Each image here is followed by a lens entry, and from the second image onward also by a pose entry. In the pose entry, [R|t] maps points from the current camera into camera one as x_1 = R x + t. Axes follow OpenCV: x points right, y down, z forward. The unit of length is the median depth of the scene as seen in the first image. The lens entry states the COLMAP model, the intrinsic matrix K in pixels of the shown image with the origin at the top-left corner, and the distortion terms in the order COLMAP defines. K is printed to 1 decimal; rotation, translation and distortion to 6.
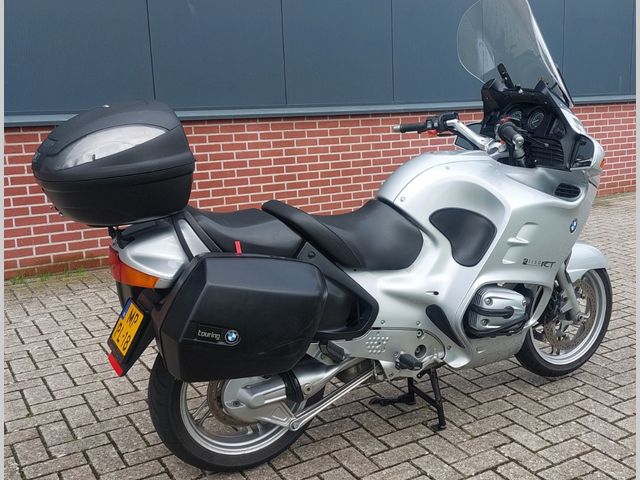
lens RADIAL K [[889.1, 0, 319.7], [0, 889.1, 239.8], [0, 0, 1]] dist [0.064868, 0.000000]
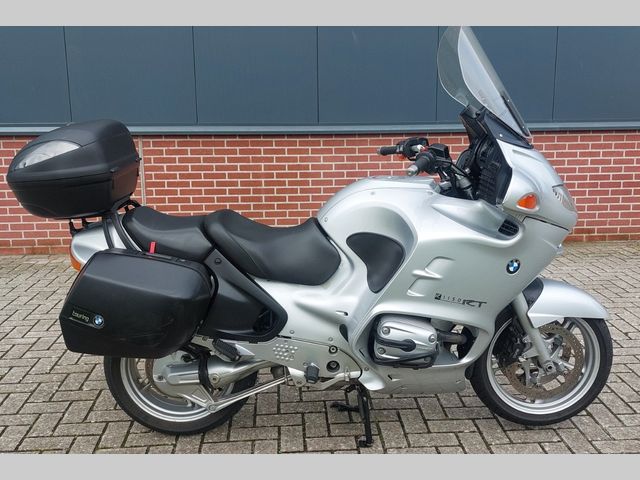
lens RADIAL K [[743.8, 0, 321.7], [0, 743.8, 242.1], [0, 0, 1]] dist [0.080388, 0.000000]
pose [[0.831338, 0.112437, -0.544274, 0.565676], [-0.097960, 0.993634, 0.055639, -0.067462], [0.547065, 0.007062, 0.837060, 0.264062]]
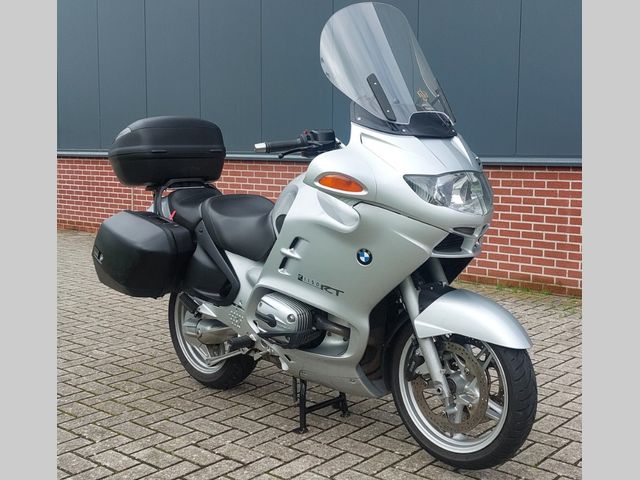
lens RADIAL K [[789.7, 0, 316.8], [0, 789.7, 235.1], [0, 0, 1]] dist [0.140130, 0.000000]
pose [[0.183773, 0.107254, -0.977100, 1.086866], [-0.187798, 0.979550, 0.072202, -0.087604], [0.964862, 0.170228, 0.200157, 0.855501]]
